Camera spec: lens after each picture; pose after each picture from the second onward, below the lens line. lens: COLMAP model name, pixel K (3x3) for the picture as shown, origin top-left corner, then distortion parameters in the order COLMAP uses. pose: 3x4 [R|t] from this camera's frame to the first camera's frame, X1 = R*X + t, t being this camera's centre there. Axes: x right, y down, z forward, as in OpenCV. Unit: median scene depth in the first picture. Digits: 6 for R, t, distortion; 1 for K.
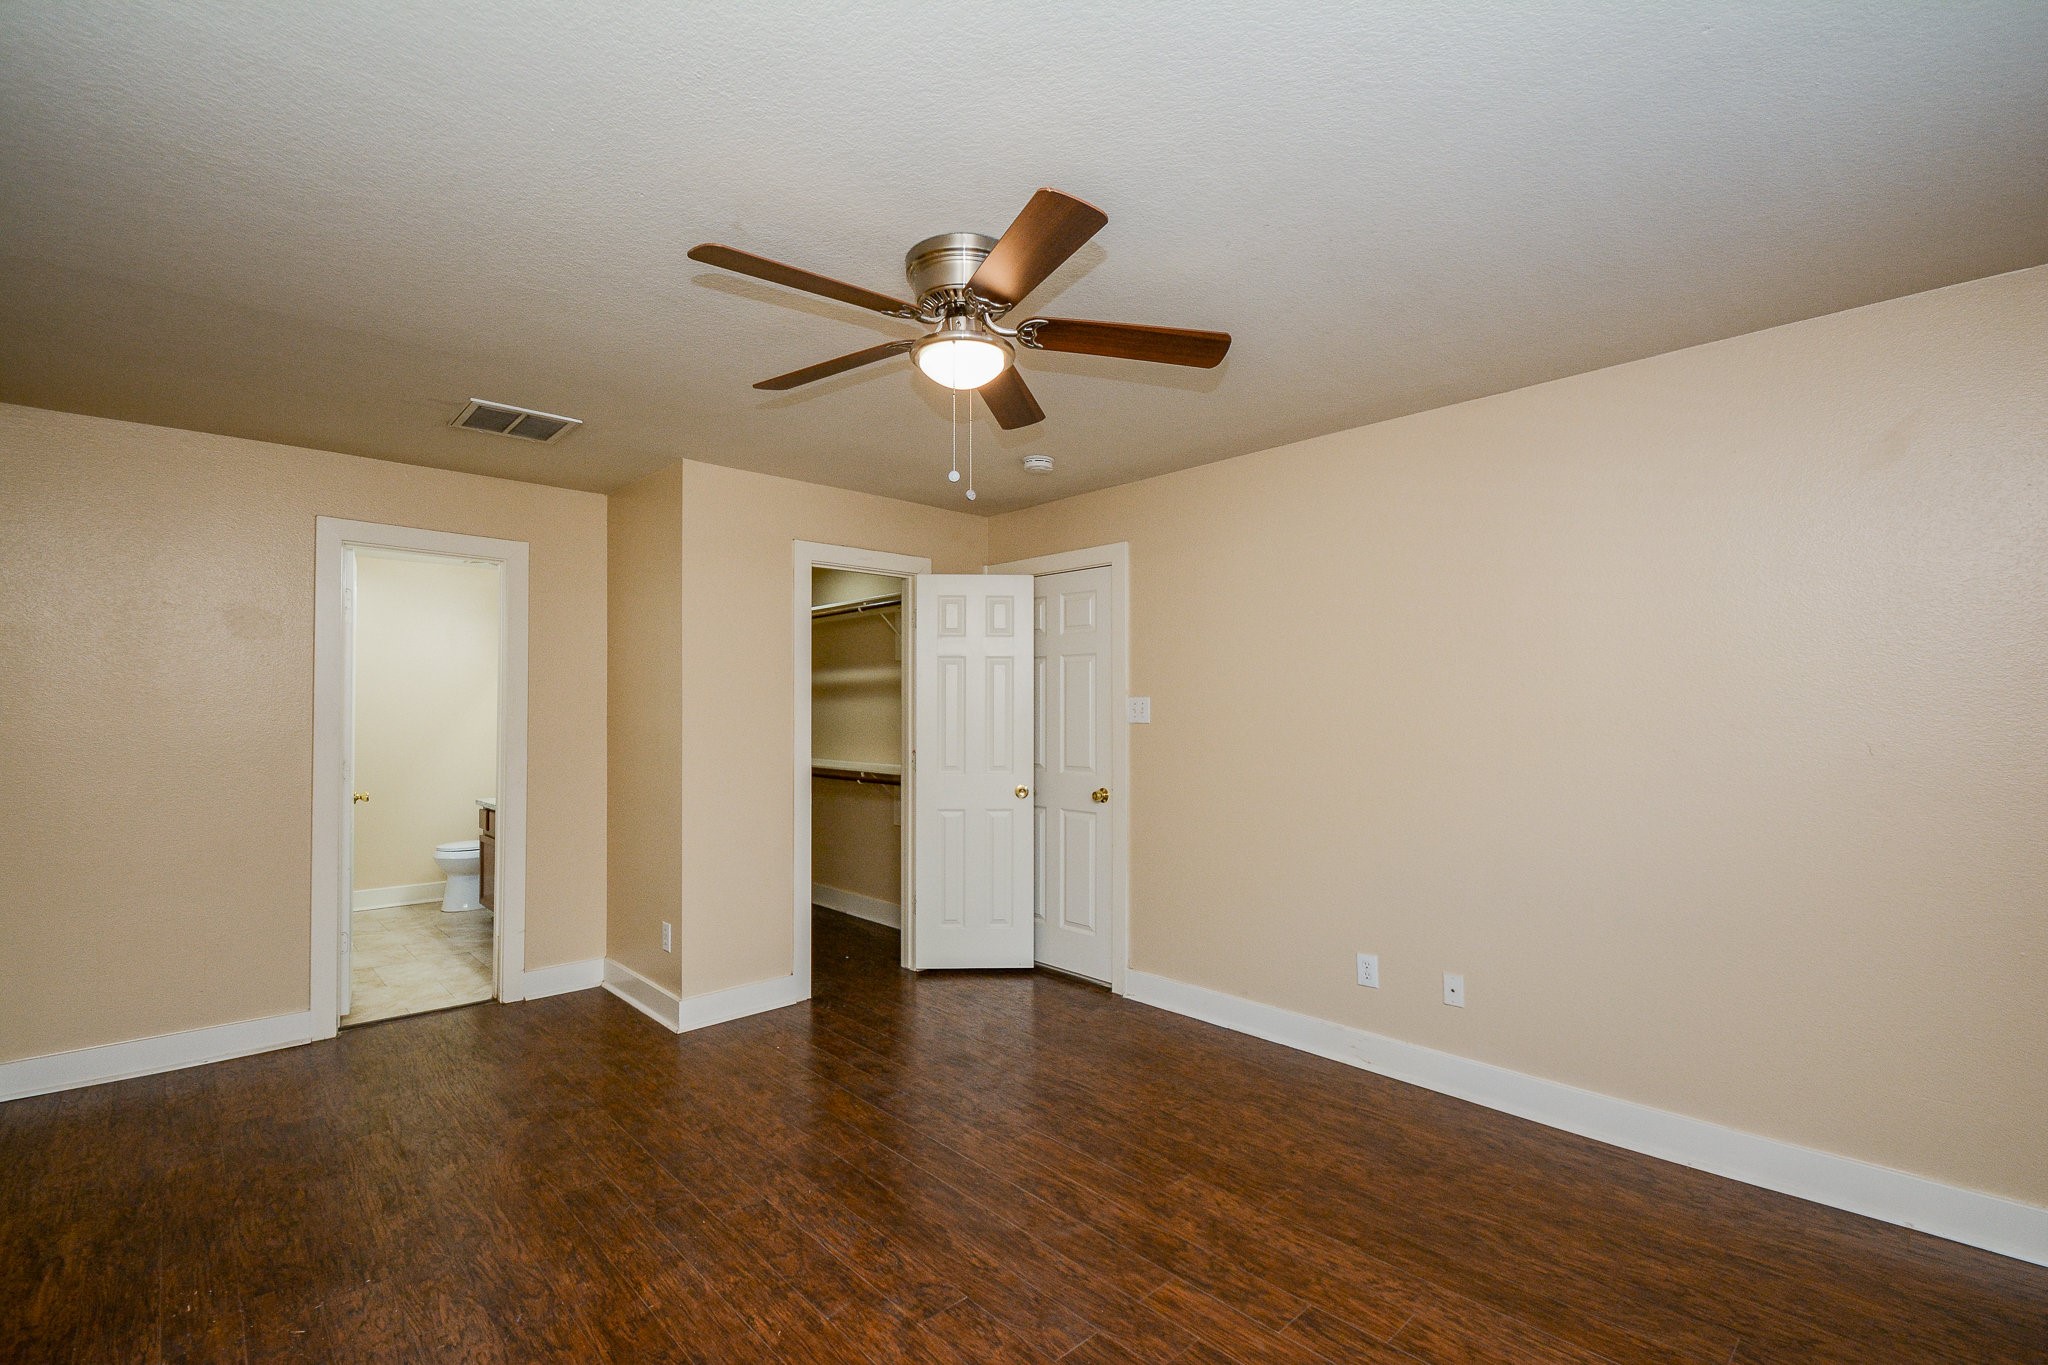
lens RADIAL K [[910.3, 0, 1013.9], [0, 910.3, 695.0], [0, 0, 1]] dist [0.017703, -0.017839]
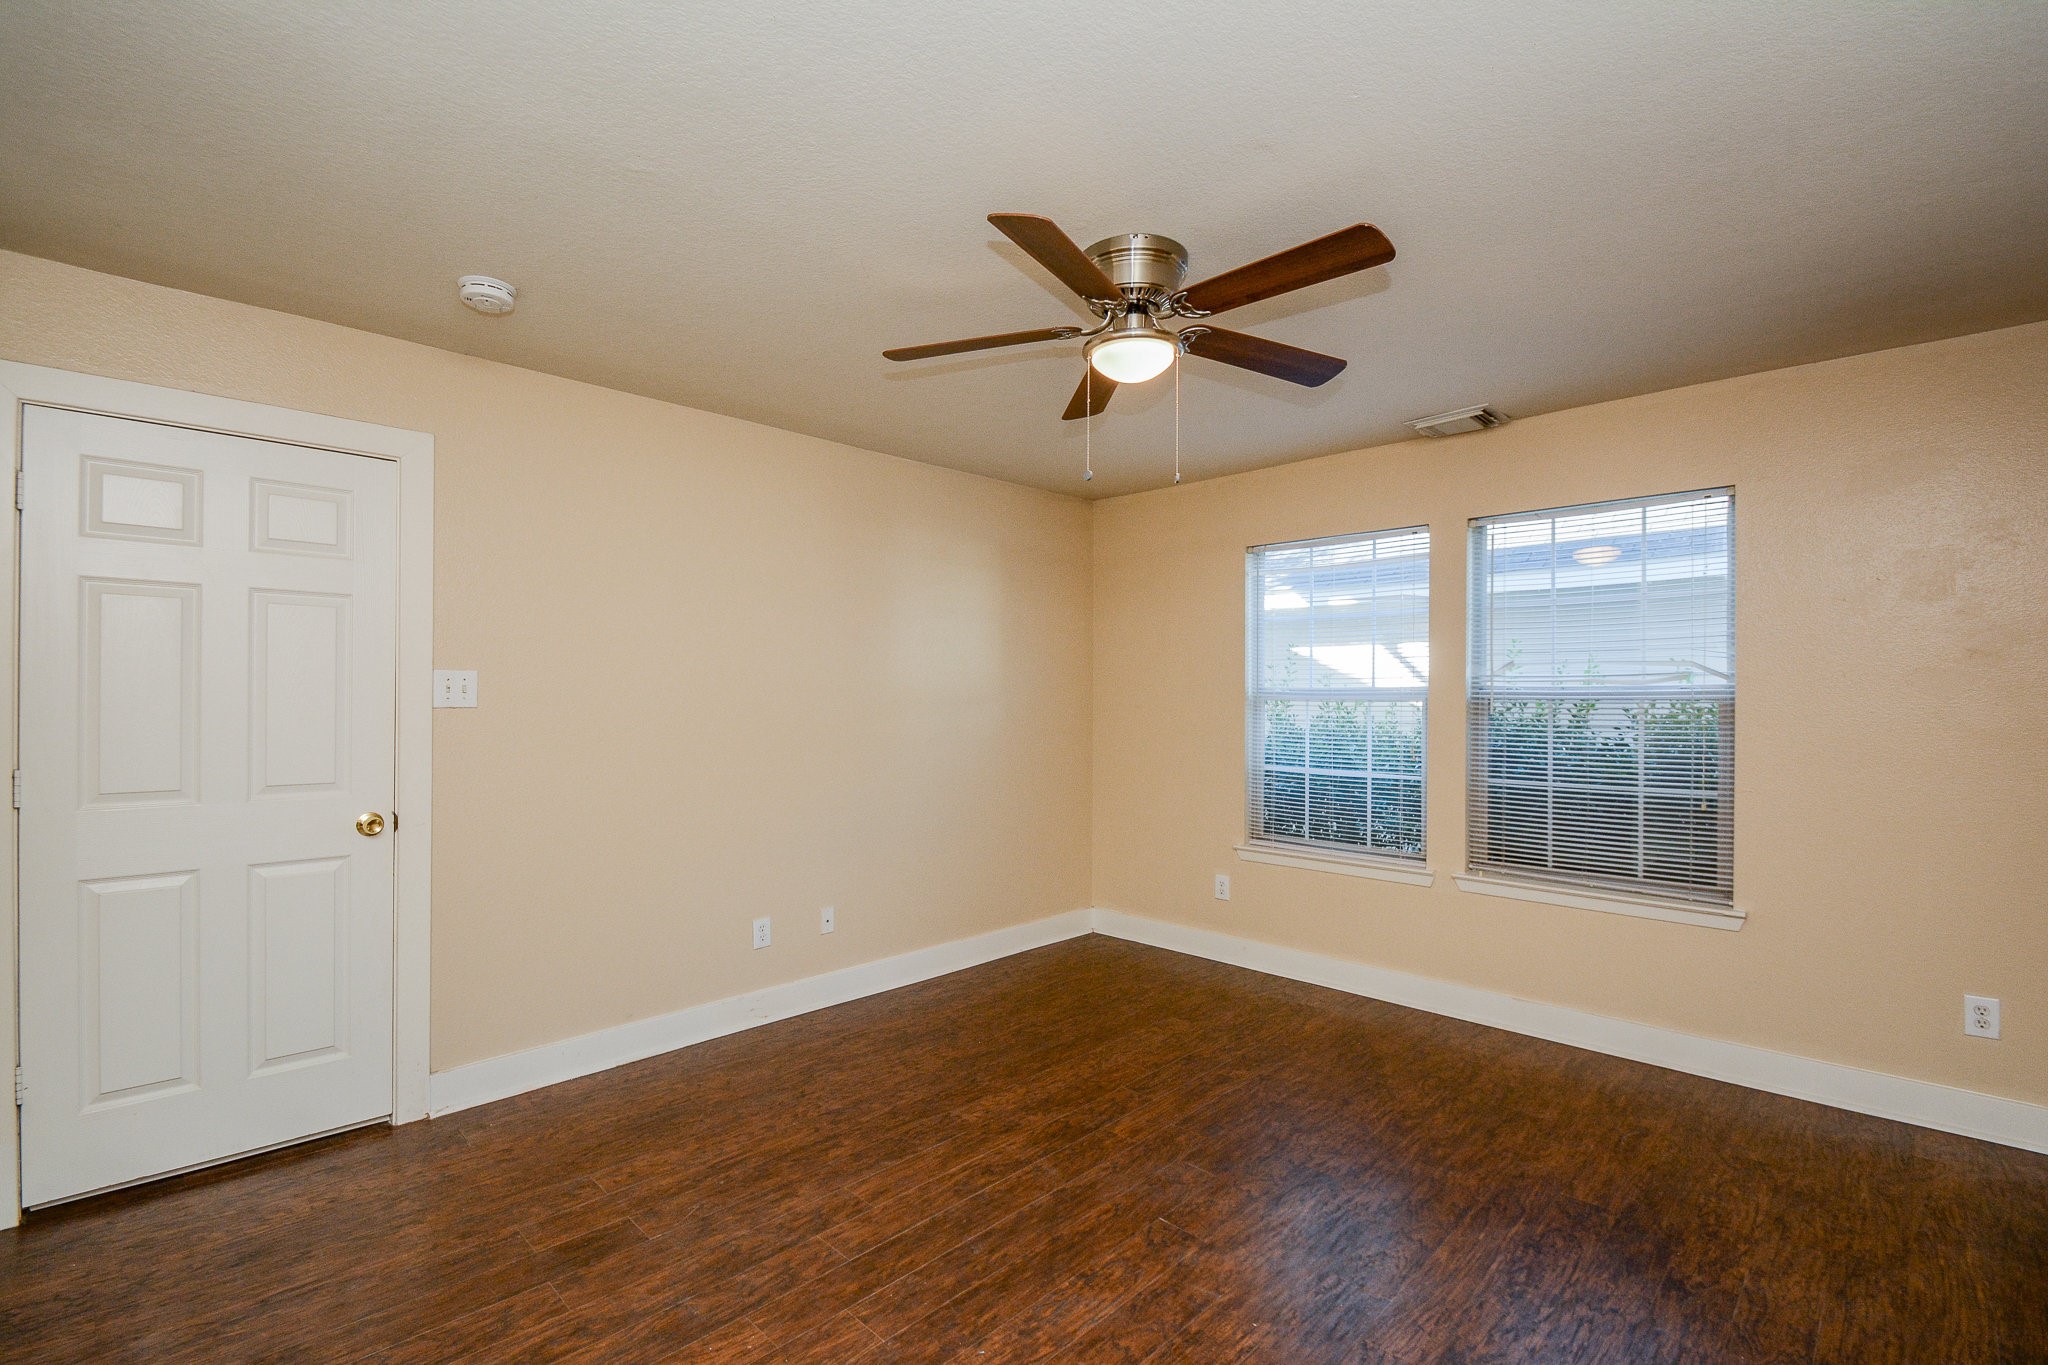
lens RADIAL K [[910.3, 0, 1013.9], [0, 910.3, 695.0], [0, 0, 1]] dist [0.017703, -0.017839]
pose [[-0.043116, 0.004477, 0.999060, -1.050018], [-0.020436, 0.999777, -0.005362, 0.029323], [-0.998861, -0.020648, -0.043015, 1.124189]]
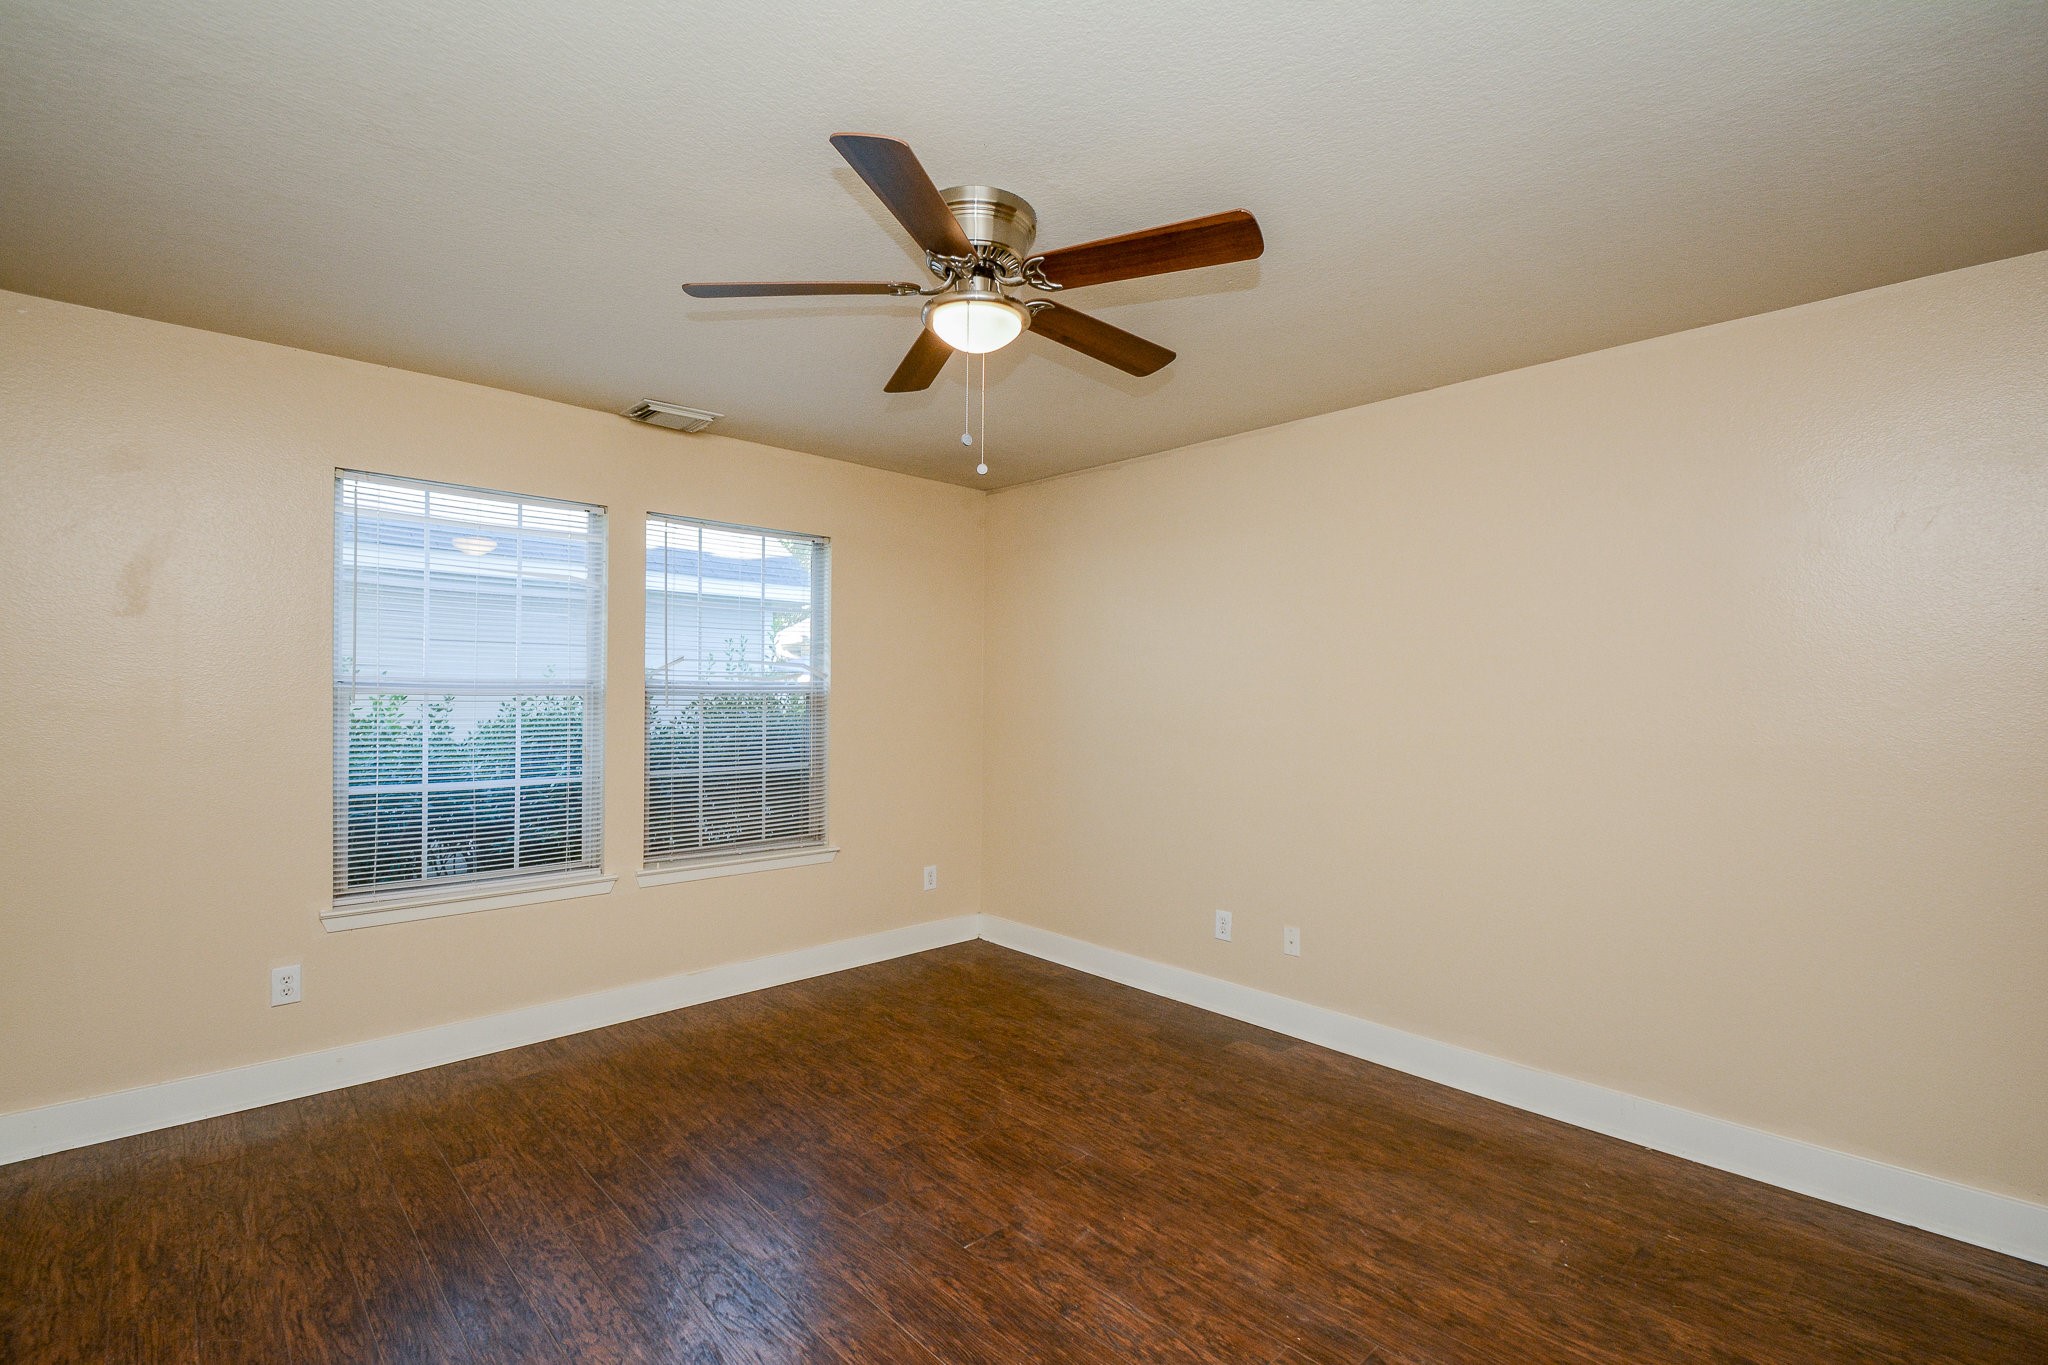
lens RADIAL K [[910.3, 0, 1013.9], [0, 910.3, 695.0], [0, 0, 1]] dist [0.017703, -0.017839]
pose [[-0.999980, -0.005279, -0.003463, -0.091439], [-0.005227, 0.999874, -0.014977, 0.035760], [0.003541, -0.014958, -0.999882, 1.870500]]
